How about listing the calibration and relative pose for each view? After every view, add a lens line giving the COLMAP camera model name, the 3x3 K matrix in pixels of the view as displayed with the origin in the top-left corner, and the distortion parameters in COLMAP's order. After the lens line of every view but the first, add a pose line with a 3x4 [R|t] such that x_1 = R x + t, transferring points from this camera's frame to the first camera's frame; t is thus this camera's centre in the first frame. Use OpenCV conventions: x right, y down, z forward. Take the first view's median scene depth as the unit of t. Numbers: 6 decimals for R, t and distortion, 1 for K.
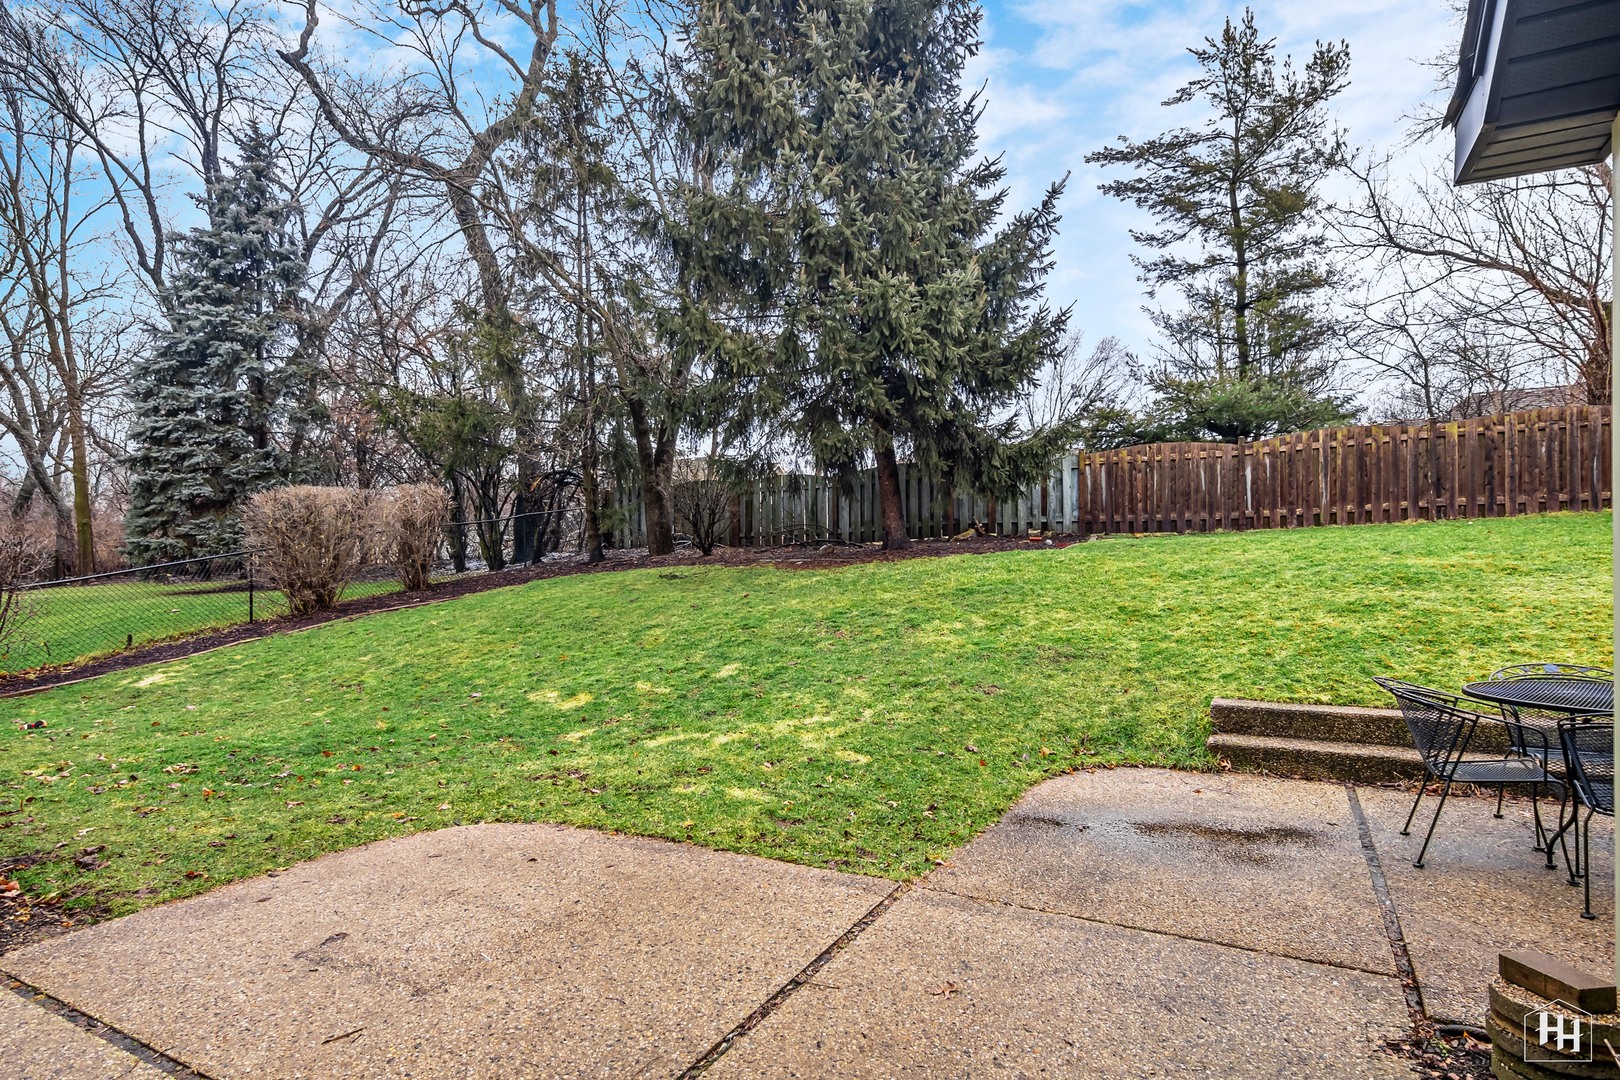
lens RADIAL K [[829.8, 0, 759.7], [0, 829.8, 570.9], [0, 0, 1]] dist [0.006328, 0.000074]
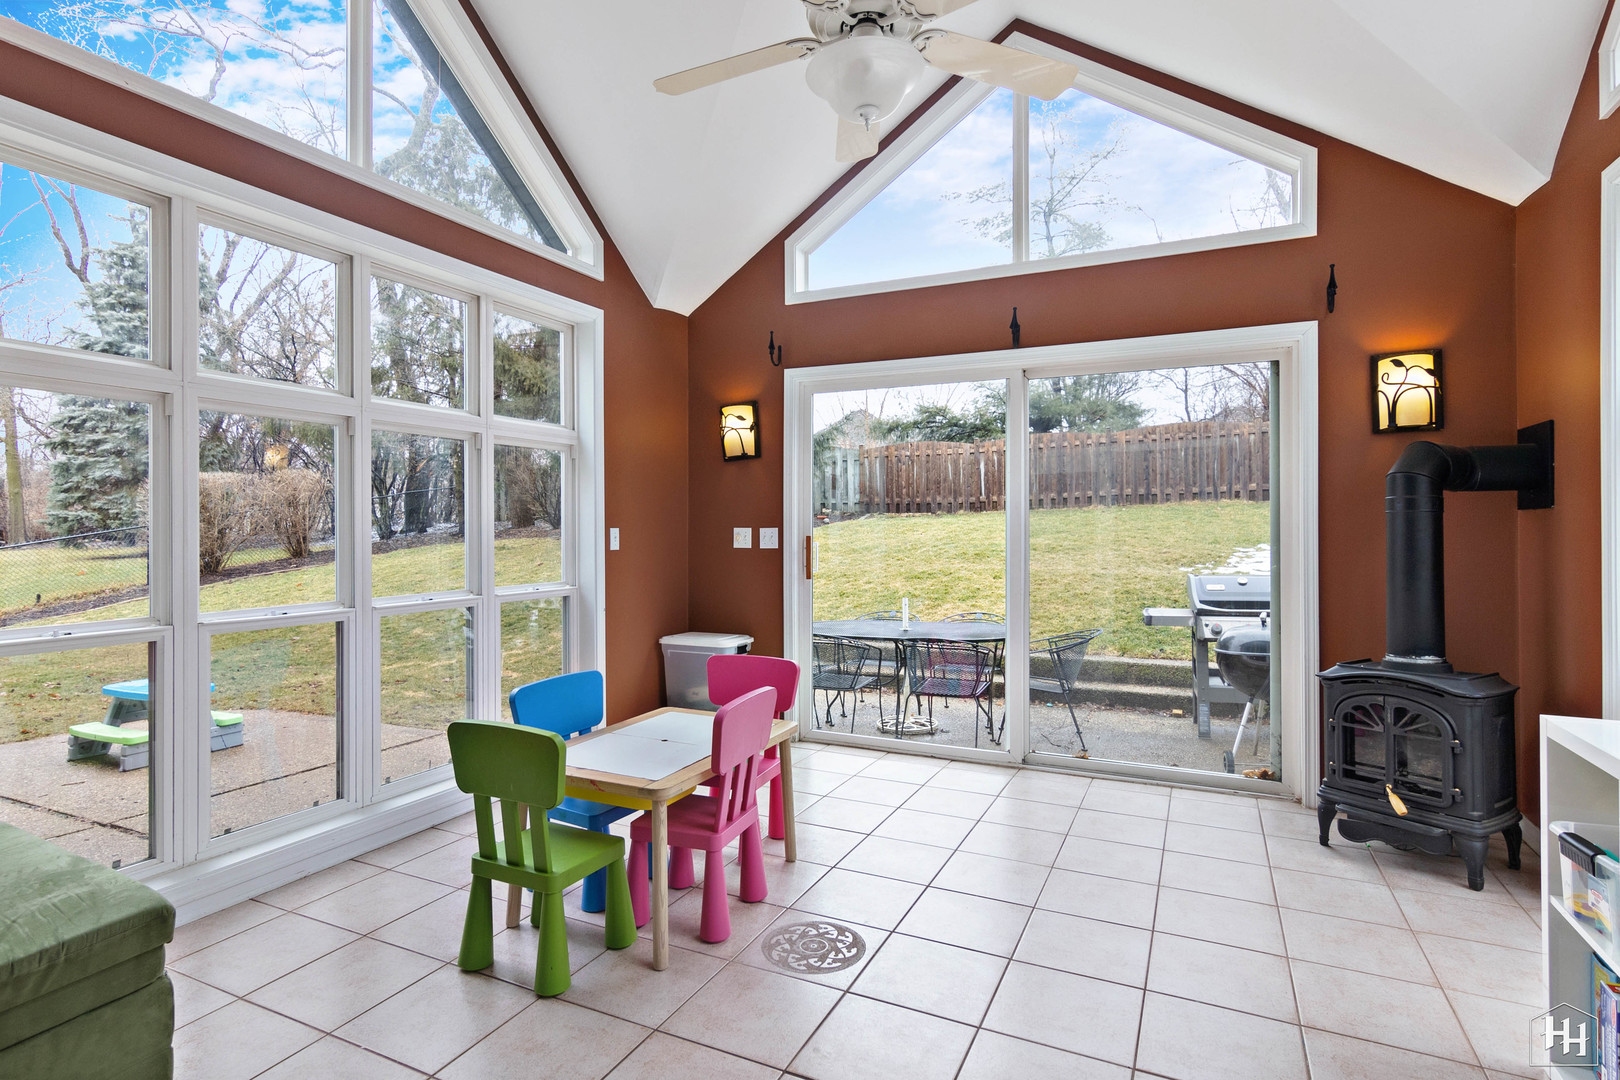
lens RADIAL K [[829.8, 0, 812.7], [0, 829.8, 534.8], [0, 0, 1]] dist [0.006328, 0.000074]
pose [[0.997922, 0.004772, 0.064262, 0.236534], [-0.004971, 0.999983, 0.002932, -0.015524], [-0.064247, -0.003246, 0.997929, -0.235021]]
